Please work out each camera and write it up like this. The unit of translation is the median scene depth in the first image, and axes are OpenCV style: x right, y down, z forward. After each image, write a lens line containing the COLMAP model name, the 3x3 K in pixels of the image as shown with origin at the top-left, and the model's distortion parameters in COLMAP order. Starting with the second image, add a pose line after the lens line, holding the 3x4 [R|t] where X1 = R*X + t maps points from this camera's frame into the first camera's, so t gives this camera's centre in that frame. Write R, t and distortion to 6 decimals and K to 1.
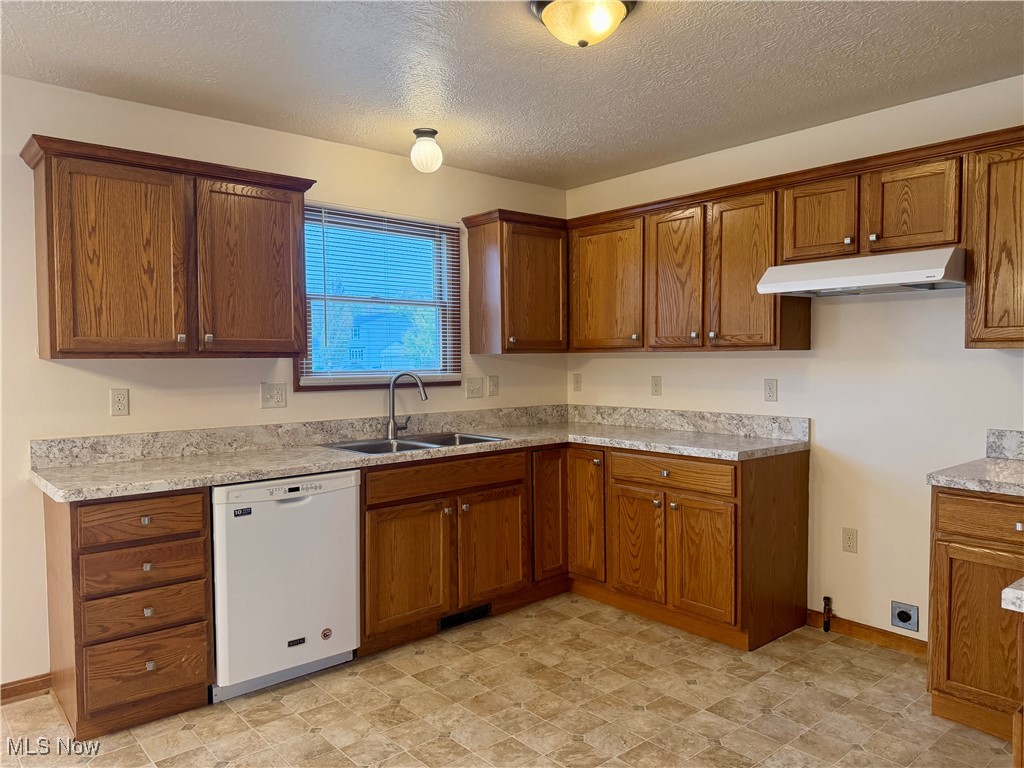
lens RADIAL K [[719.5, 0, 512.0], [0, 719.5, 384.0], [0, 0, 1]] dist [0.079186, -0.115738]
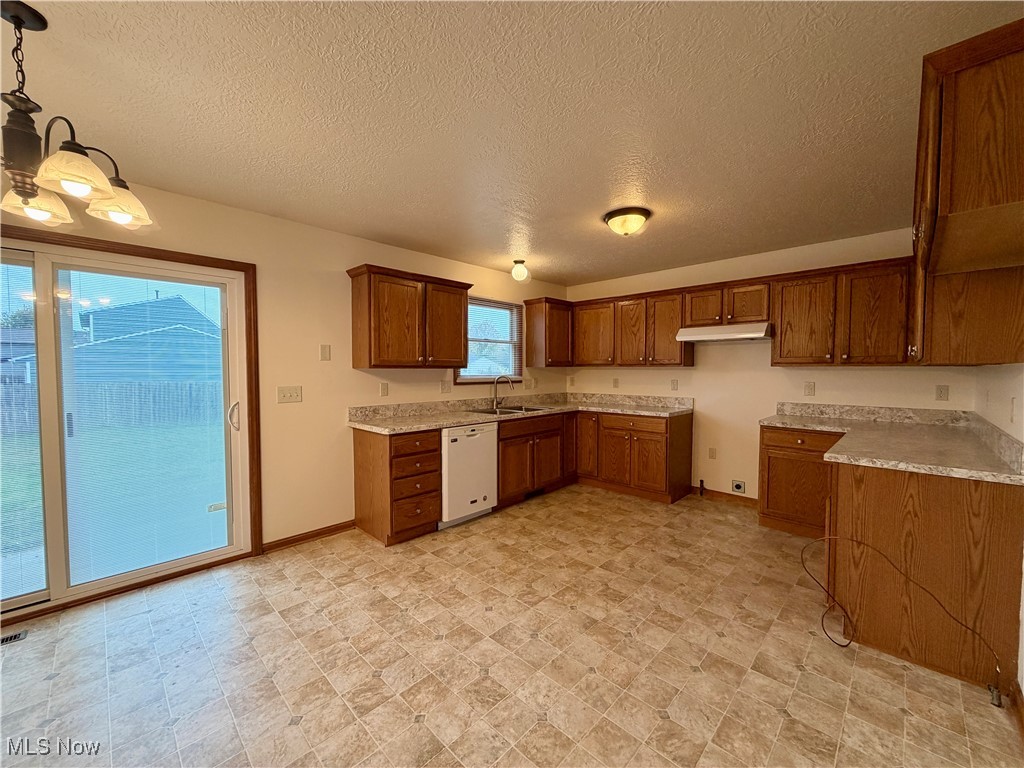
lens RADIAL K [[406.7, 0, 511.1], [0, 406.7, 384.6], [0, 0, 1]] dist [-0.000023, 0.000230]
pose [[0.996319, 0.003226, 0.085660, -0.260202], [-0.003239, 0.999995, 0.000007, 0.009329], [-0.085660, -0.000284, 0.996324, -0.178114]]
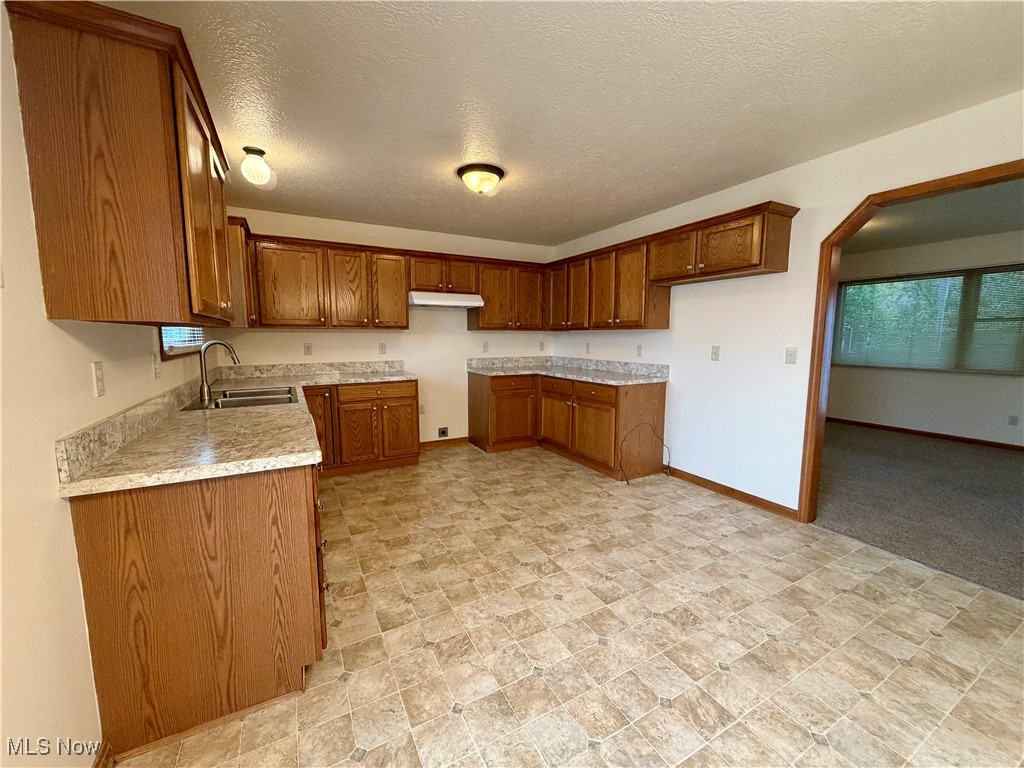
lens RADIAL K [[406.7, 0, 511.1], [0, 406.7, 384.6], [0, 0, 1]] dist [-0.000023, 0.000230]
pose [[0.212228, -0.111369, 0.970853, -0.817523], [0.034439, 0.993720, 0.106463, -0.000893], [-0.976613, 0.010841, 0.214731, 0.444409]]
